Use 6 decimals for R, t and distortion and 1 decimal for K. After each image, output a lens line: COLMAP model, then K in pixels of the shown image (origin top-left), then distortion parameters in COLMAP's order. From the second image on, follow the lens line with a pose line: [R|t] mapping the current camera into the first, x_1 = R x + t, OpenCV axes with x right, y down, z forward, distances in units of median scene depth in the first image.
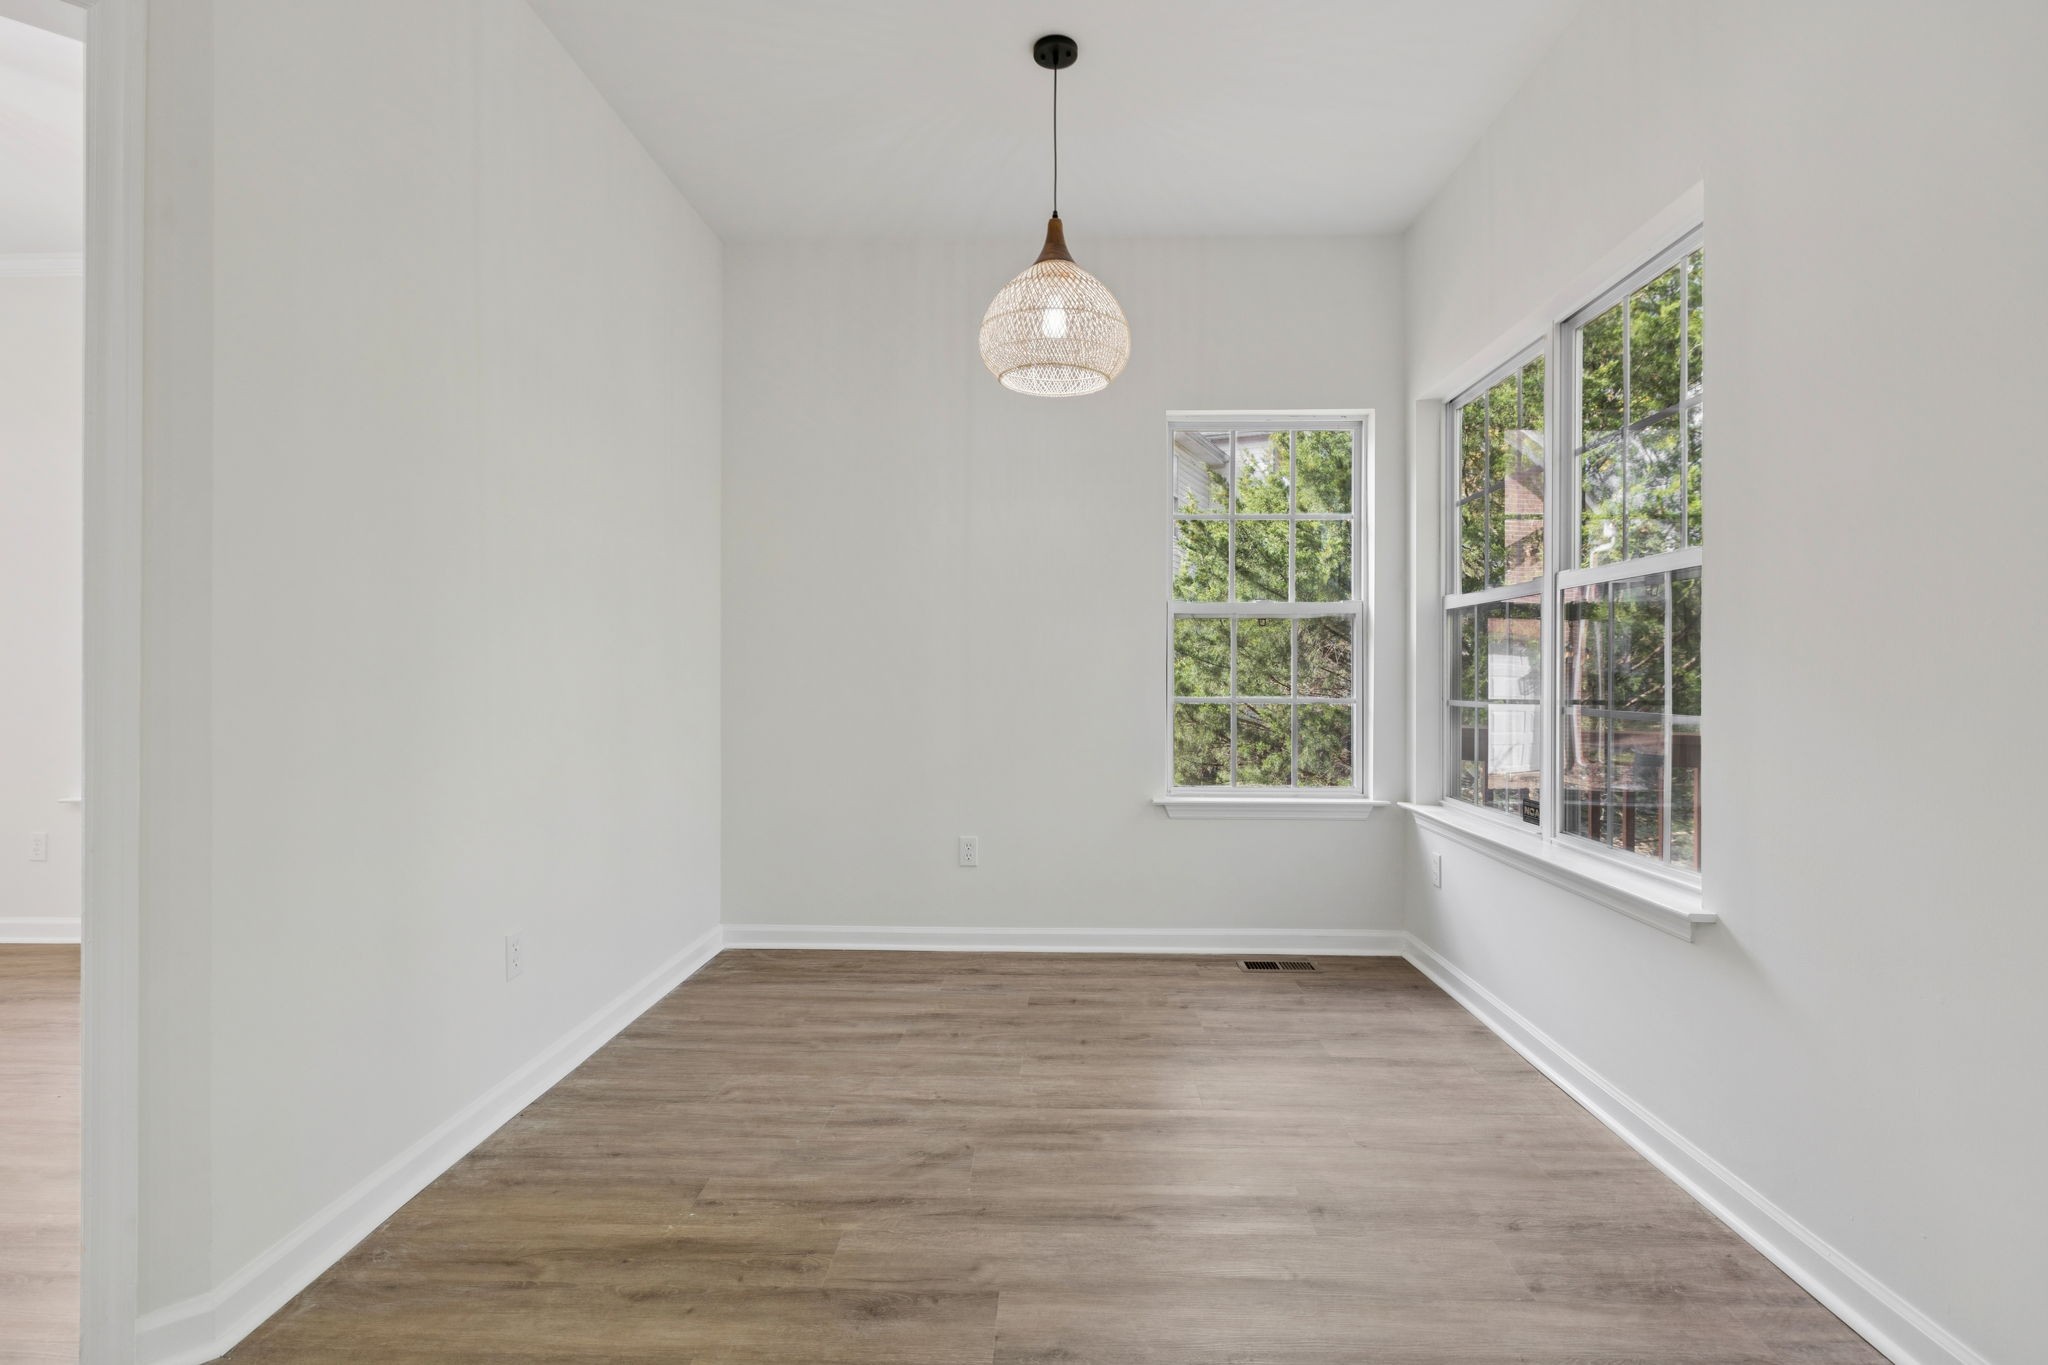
lens RADIAL K [[971.9, 0, 1032.0], [0, 971.9, 672.5], [0, 0, 1]] dist [-0.002160, -0.000633]
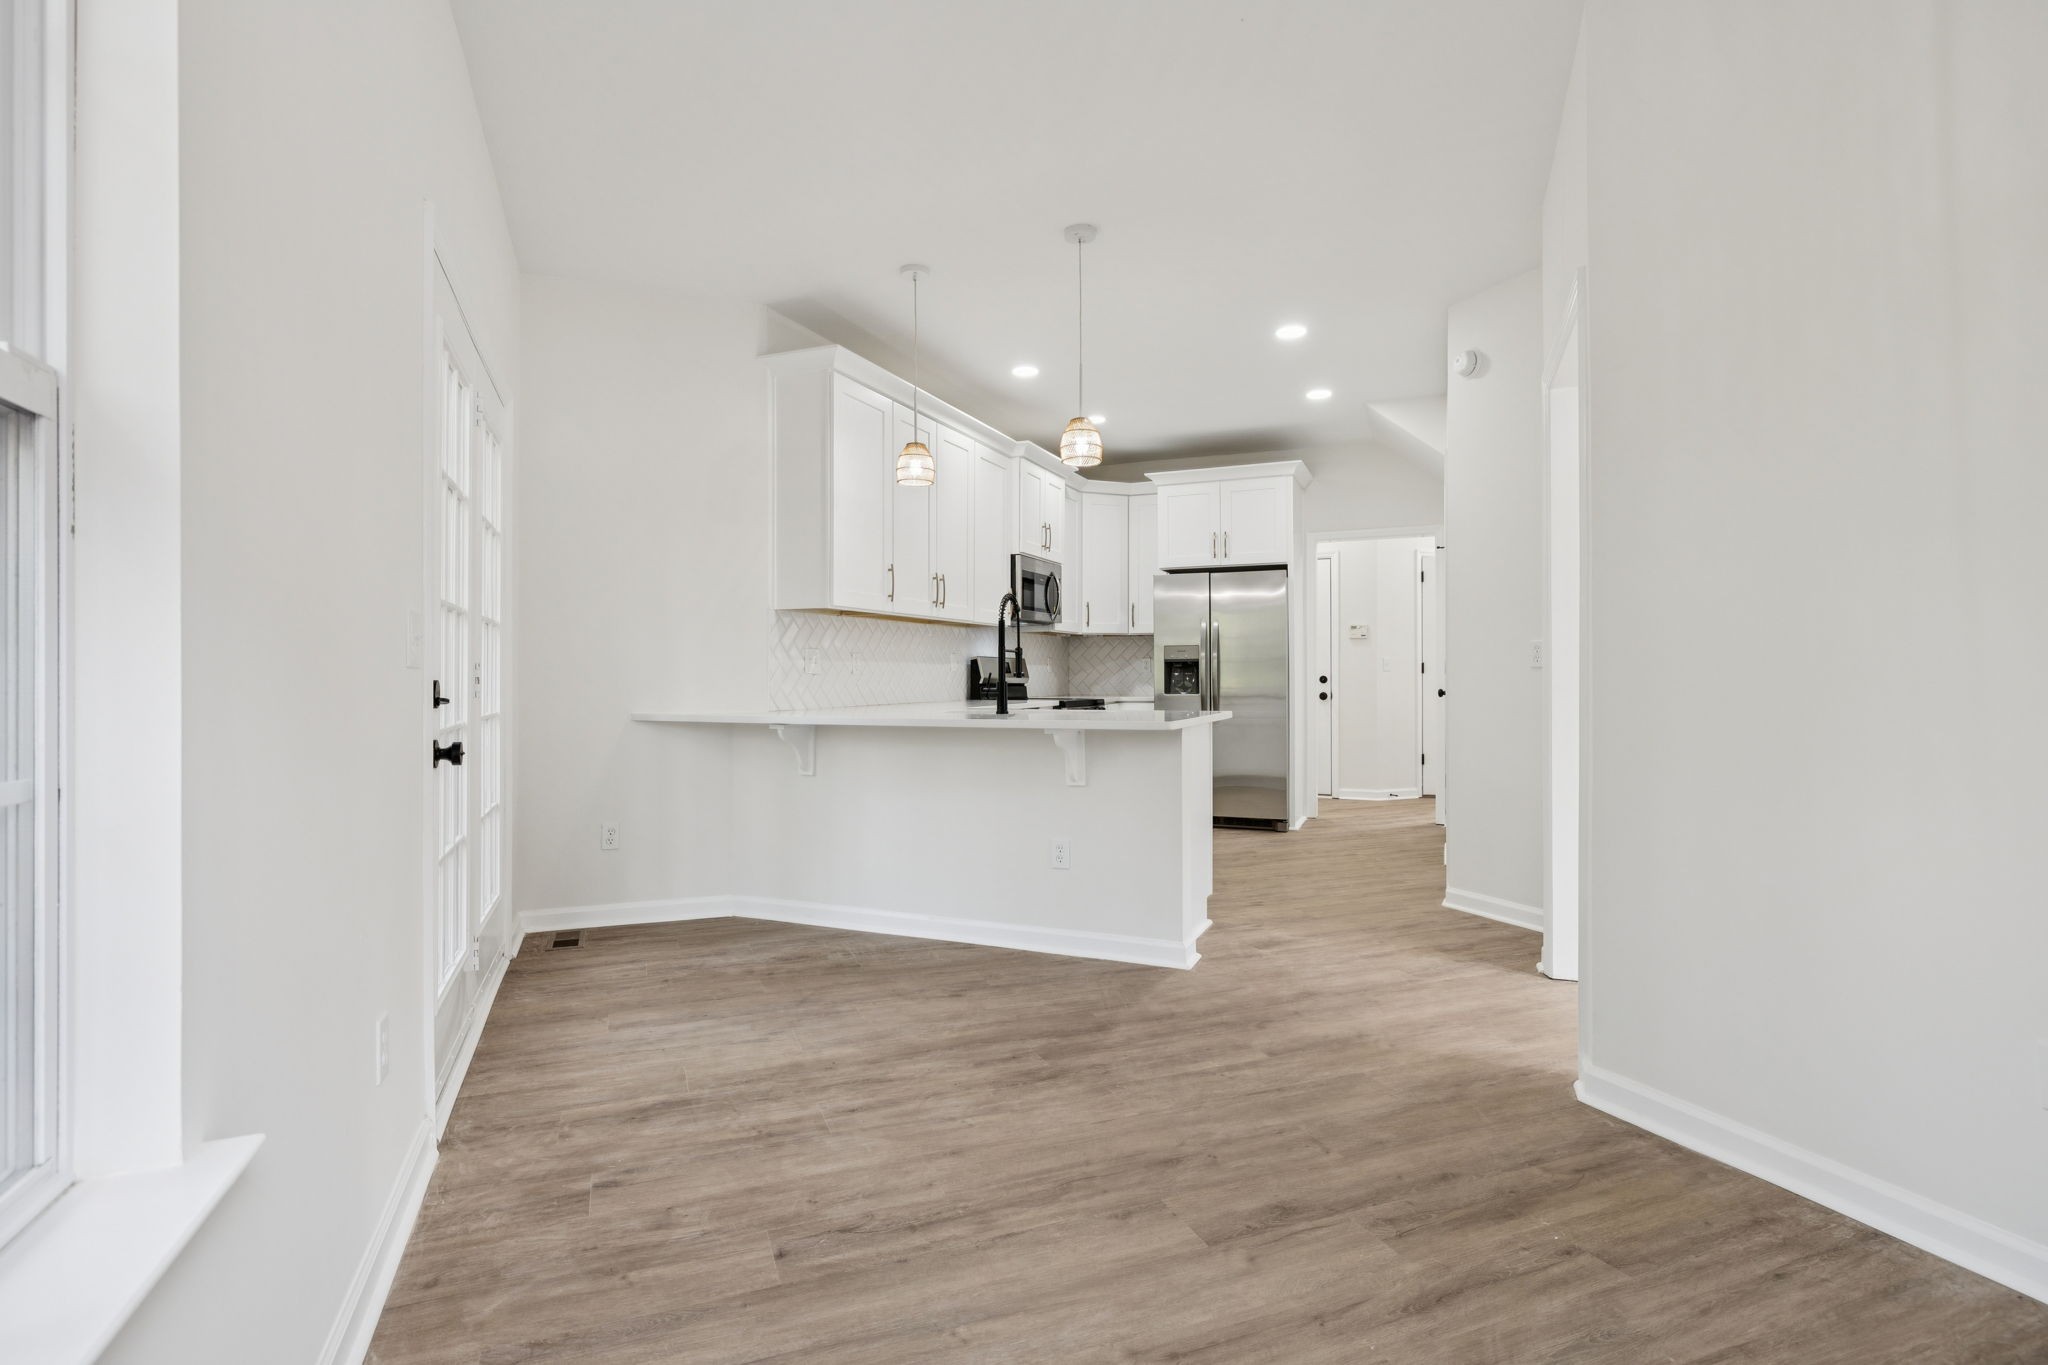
lens RADIAL K [[1029.6, 0, 1031.5], [0, 1029.6, 672.9], [0, 0, 1]] dist [-0.003304, -0.000206]
pose [[-0.911755, 0.001809, -0.410731, 0.388683], [0.005565, 0.999953, -0.007949, 0.004400], [0.410697, -0.009533, -0.911722, 1.242343]]
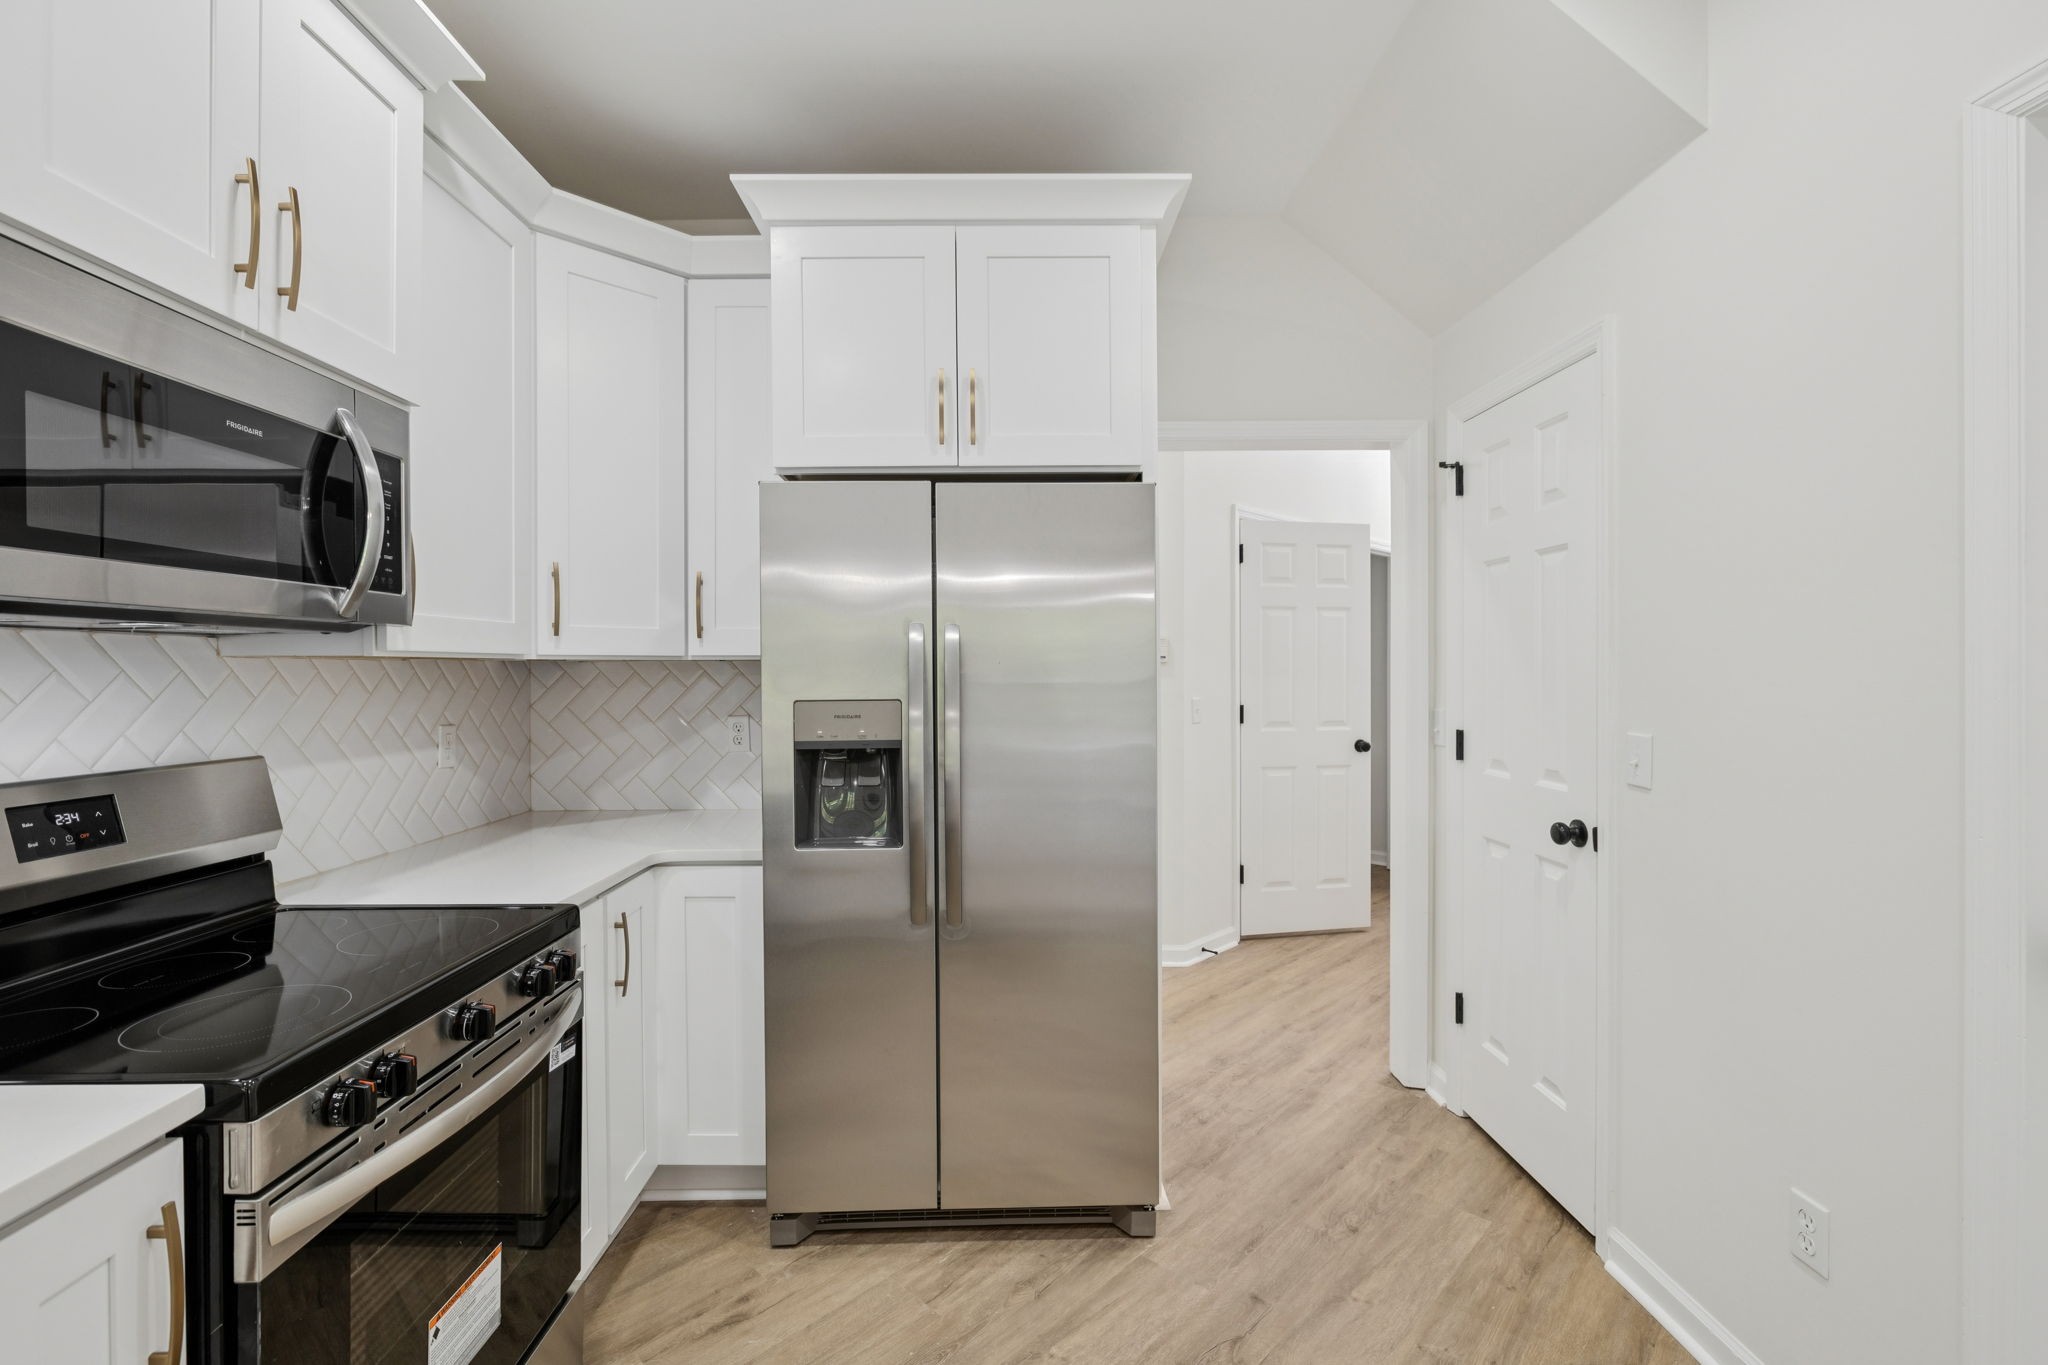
lens RADIAL K [[900.5, 0, 1002.7], [0, 900.5, 674.4], [0, 0, 1]] dist [-0.002442, 0.000023]
pose [[-0.683361, 0.007429, -0.730043, -0.568128], [0.009249, 0.999956, 0.001519, -0.104280], [0.730022, -0.005714, -0.683399, -0.369439]]
